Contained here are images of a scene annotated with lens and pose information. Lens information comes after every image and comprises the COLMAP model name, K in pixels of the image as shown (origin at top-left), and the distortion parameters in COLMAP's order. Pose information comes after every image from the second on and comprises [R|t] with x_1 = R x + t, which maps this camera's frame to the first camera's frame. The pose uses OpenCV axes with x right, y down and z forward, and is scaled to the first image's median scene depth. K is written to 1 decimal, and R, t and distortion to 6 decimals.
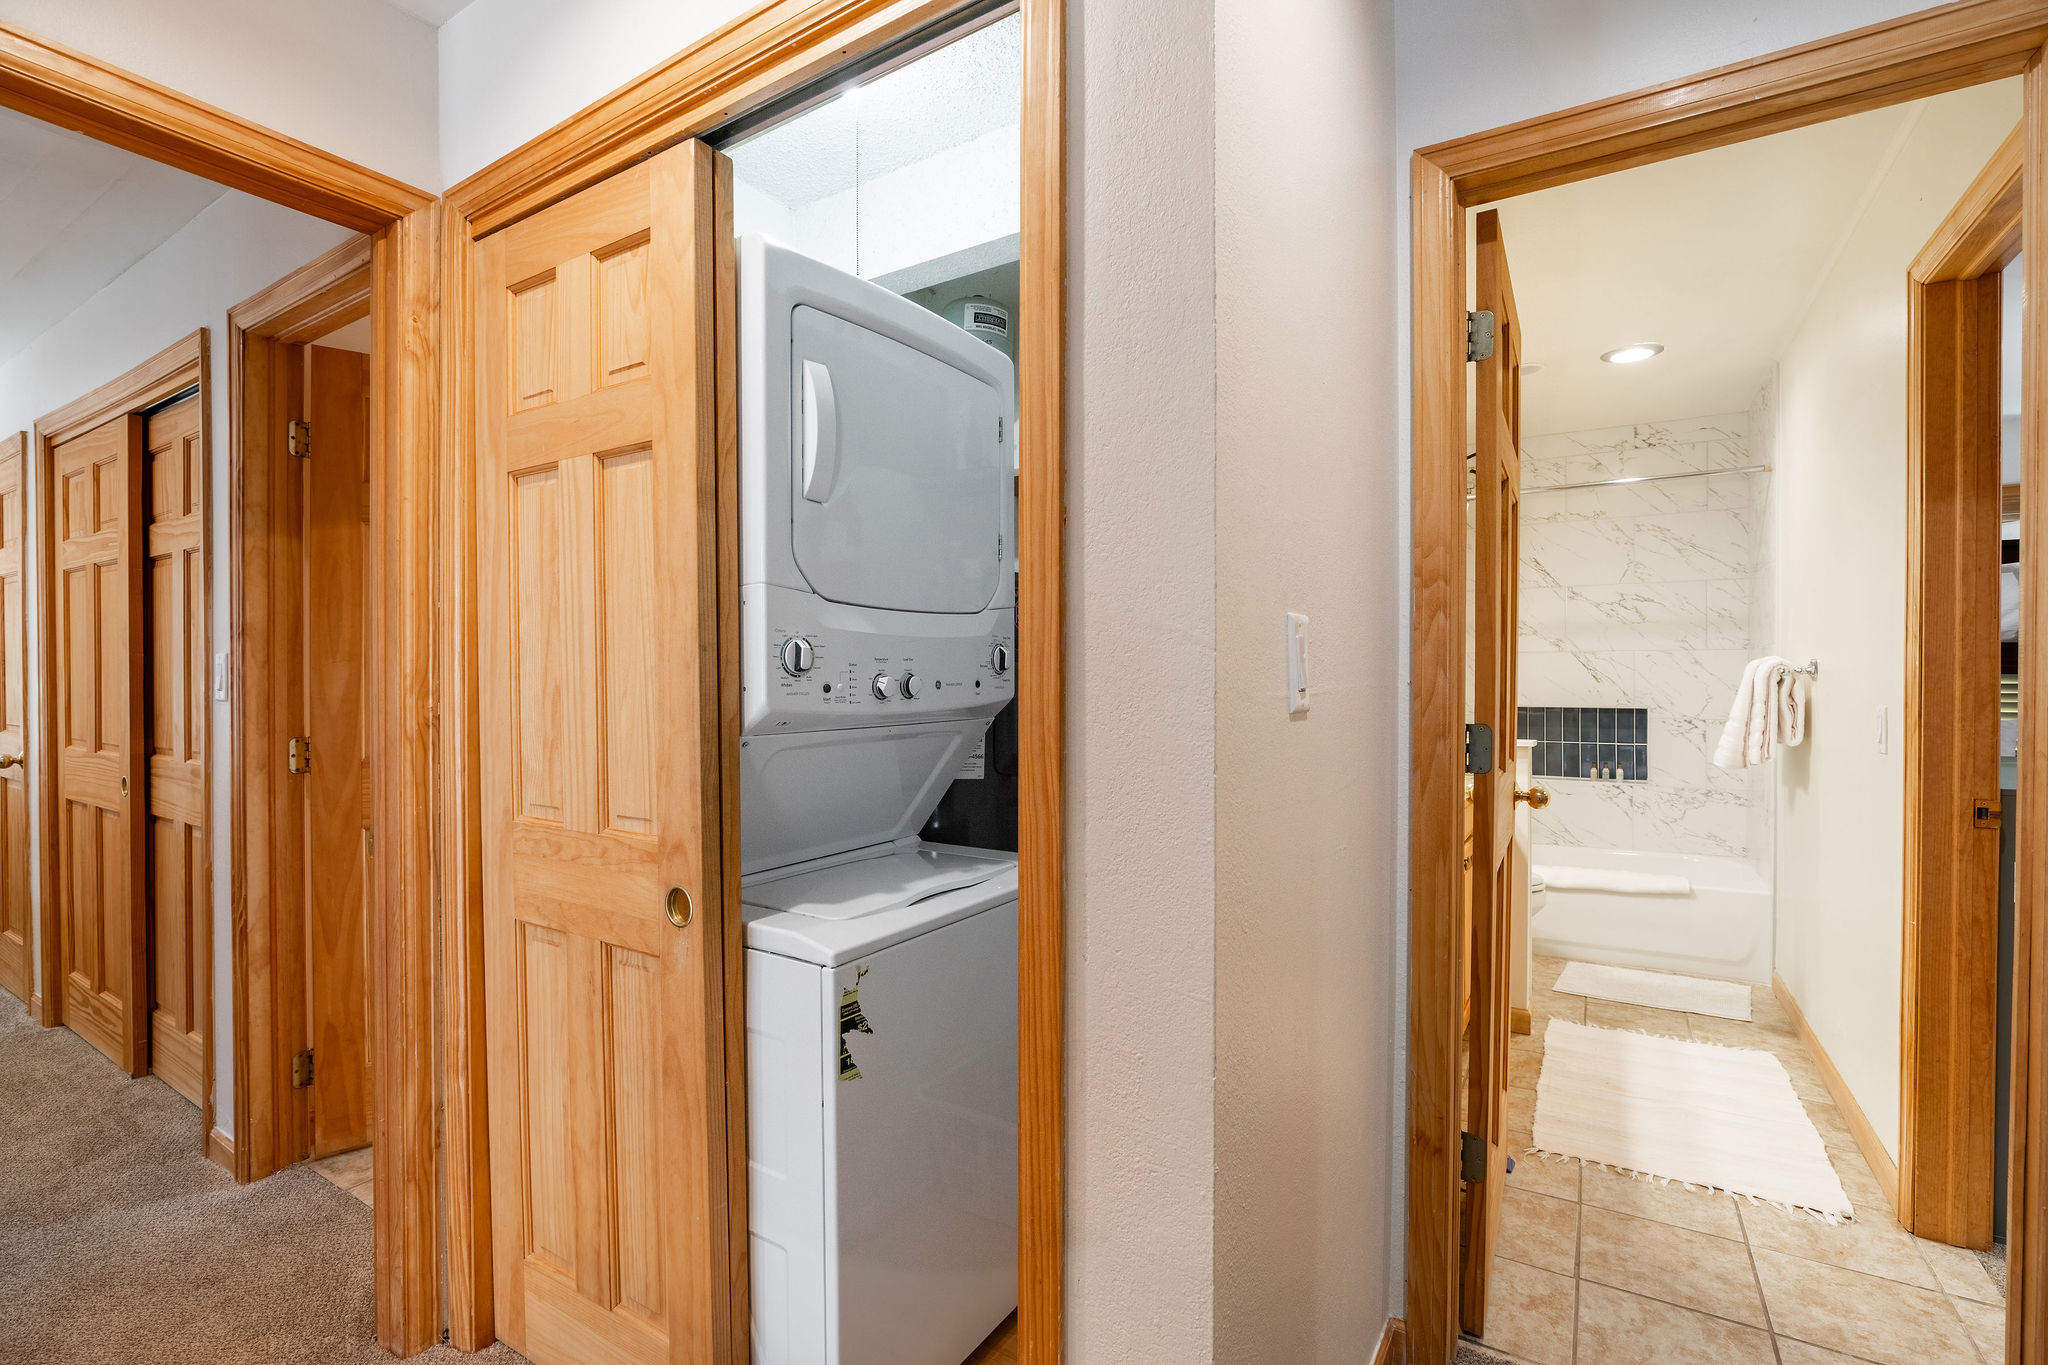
lens RADIAL K [[899.5, 0, 1024.0], [0, 899.5, 682.5], [0, 0, 1]] dist [-0.008402, 0.000792]
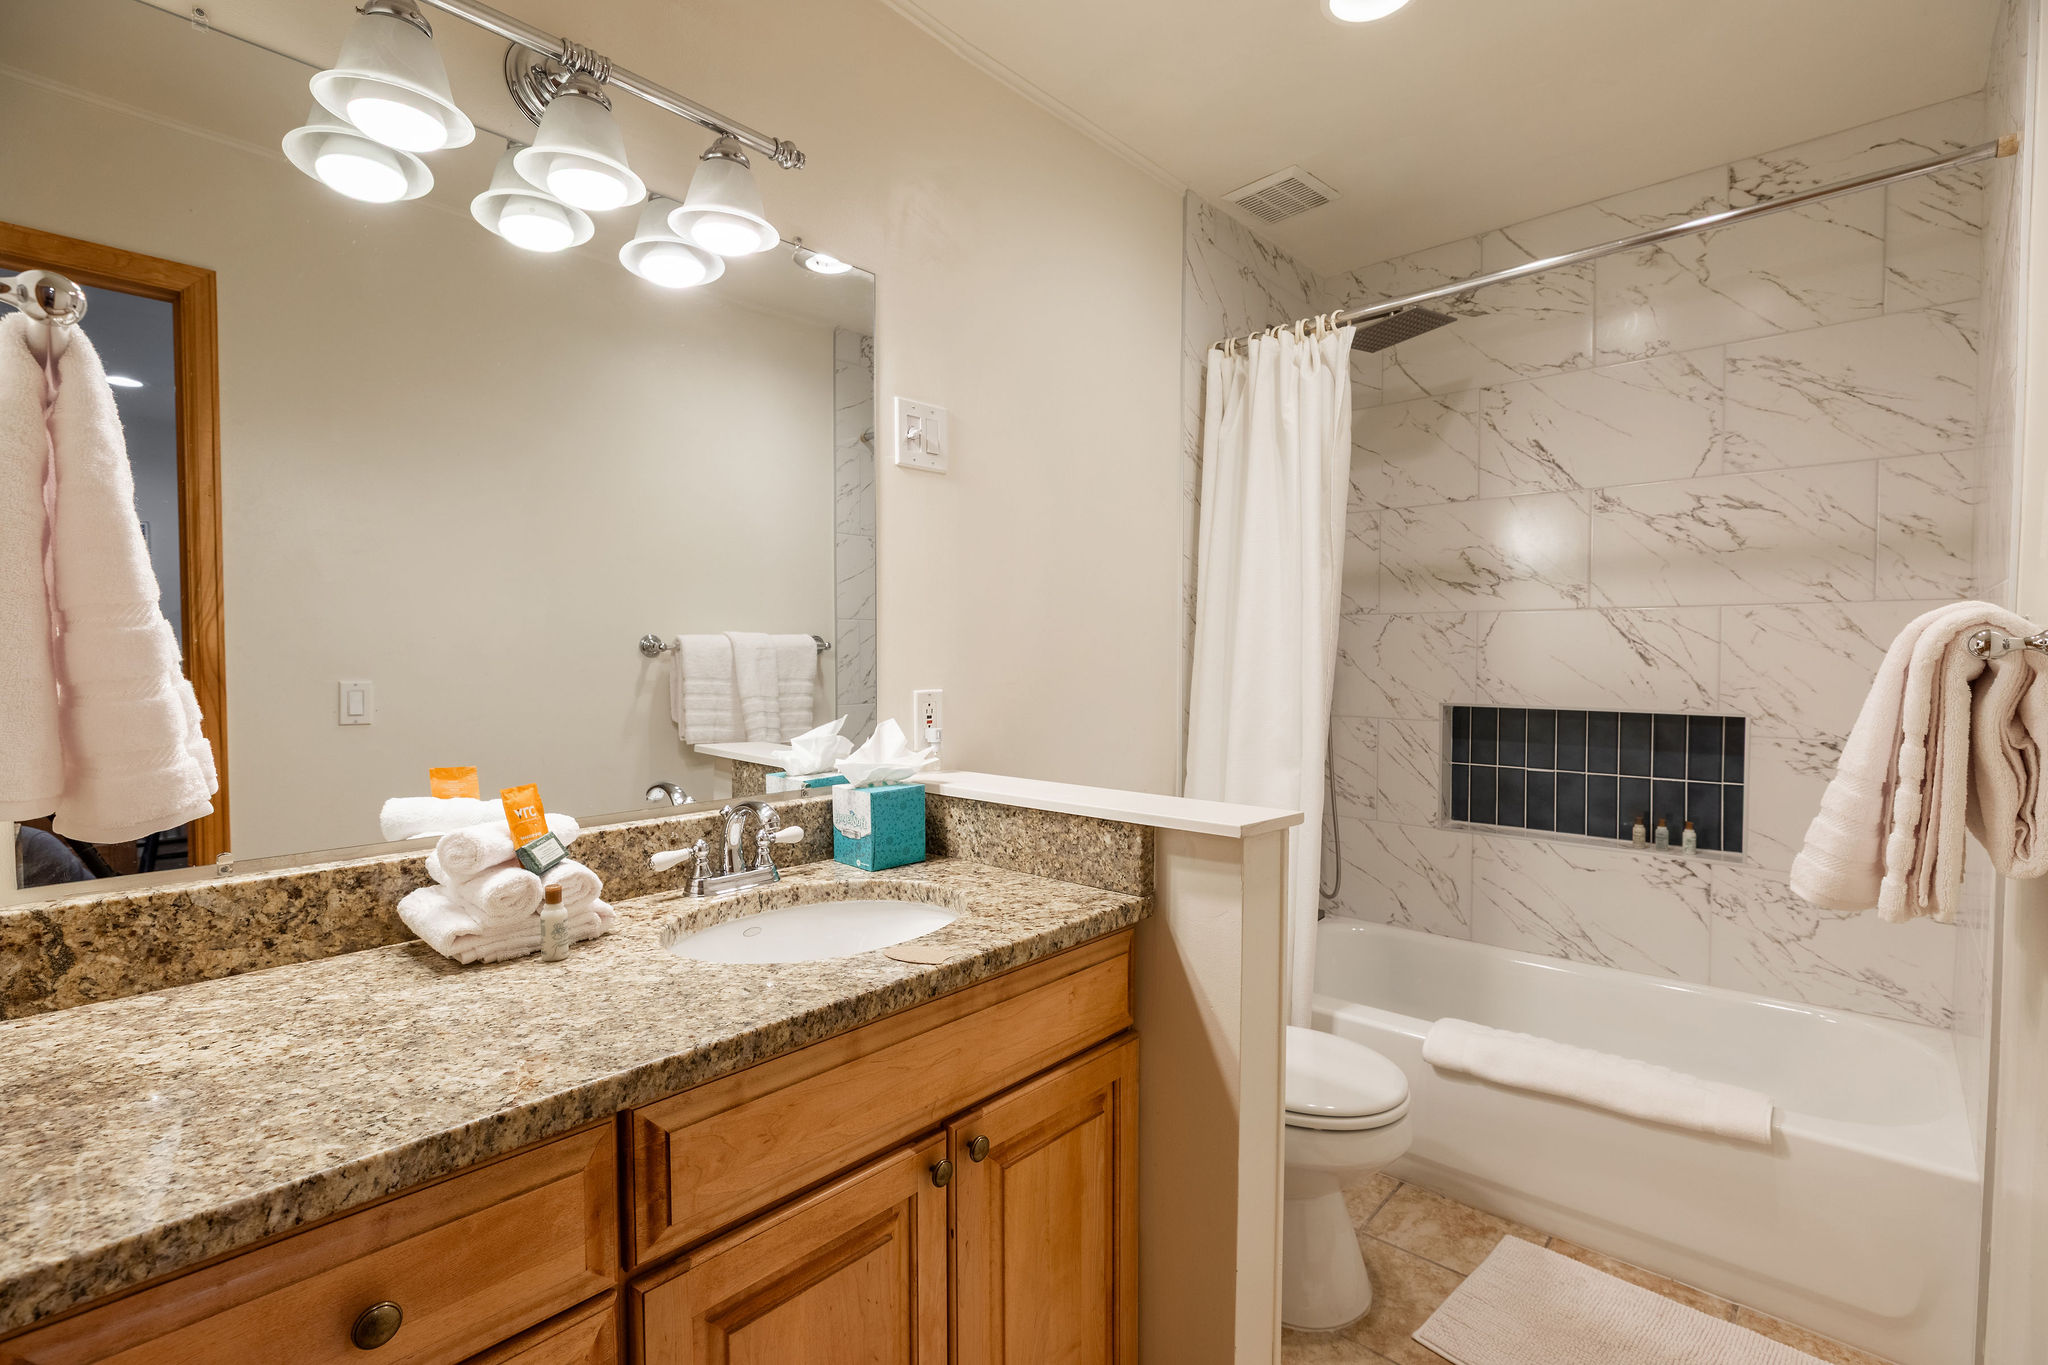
lens RADIAL K [[899.5, 0, 1024.0], [0, 899.5, 682.5], [0, 0, 1]] dist [-0.008402, 0.000792]
pose [[0.983667, 0.006517, -0.179882, 0.379340], [-0.001476, 0.999603, 0.028144, -0.004791], [0.179994, -0.027418, 0.983286, 0.418353]]
